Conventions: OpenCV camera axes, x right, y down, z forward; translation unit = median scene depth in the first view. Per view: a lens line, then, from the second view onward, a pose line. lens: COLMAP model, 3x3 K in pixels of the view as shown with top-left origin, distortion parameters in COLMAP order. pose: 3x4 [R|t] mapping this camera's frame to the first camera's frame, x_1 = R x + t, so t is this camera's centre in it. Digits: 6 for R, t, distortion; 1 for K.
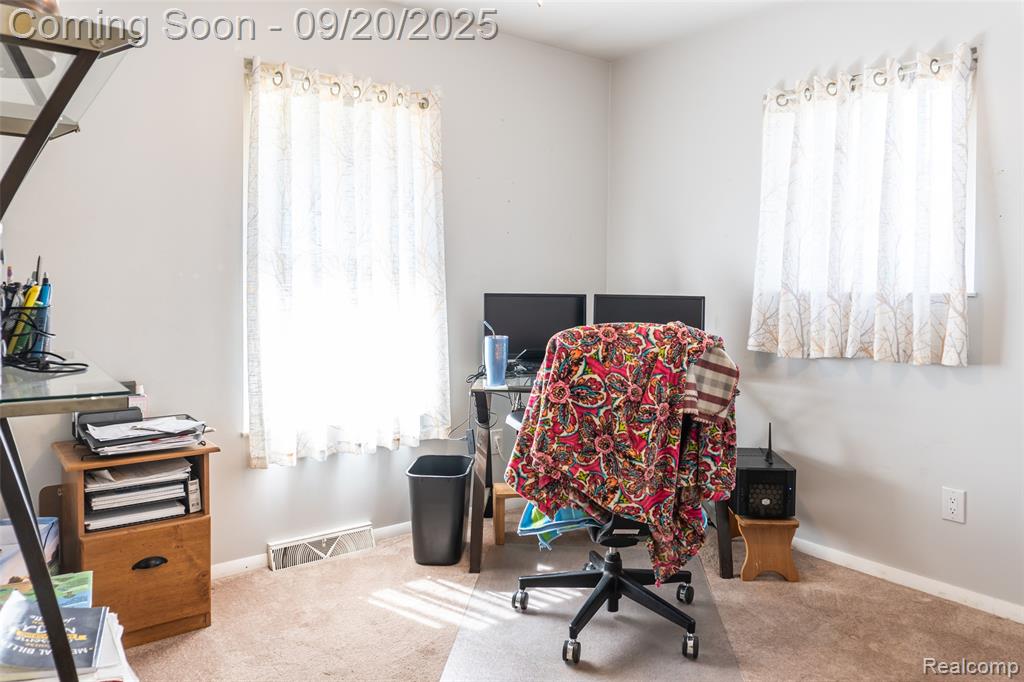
lens RADIAL K [[705.6, 0, 506.1], [0, 705.6, 334.5], [0, 0, 1]] dist [-0.015577, -0.002473]
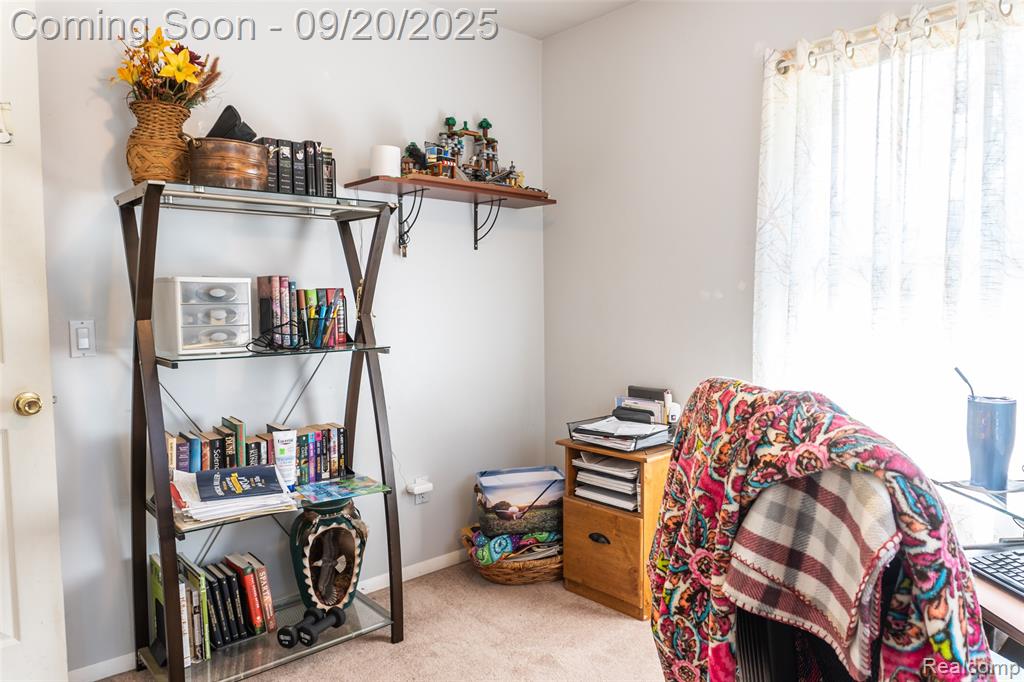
lens RADIAL K [[671.6, 0, 512.0], [0, 671.6, 341.0], [0, 0, 1]] dist [-0.002422, -0.000118]
pose [[0.063615, 0.048014, -0.996819, 0.616656], [-0.048066, 0.997830, 0.044995, -0.056295], [0.996816, 0.045051, 0.065785, 0.766160]]
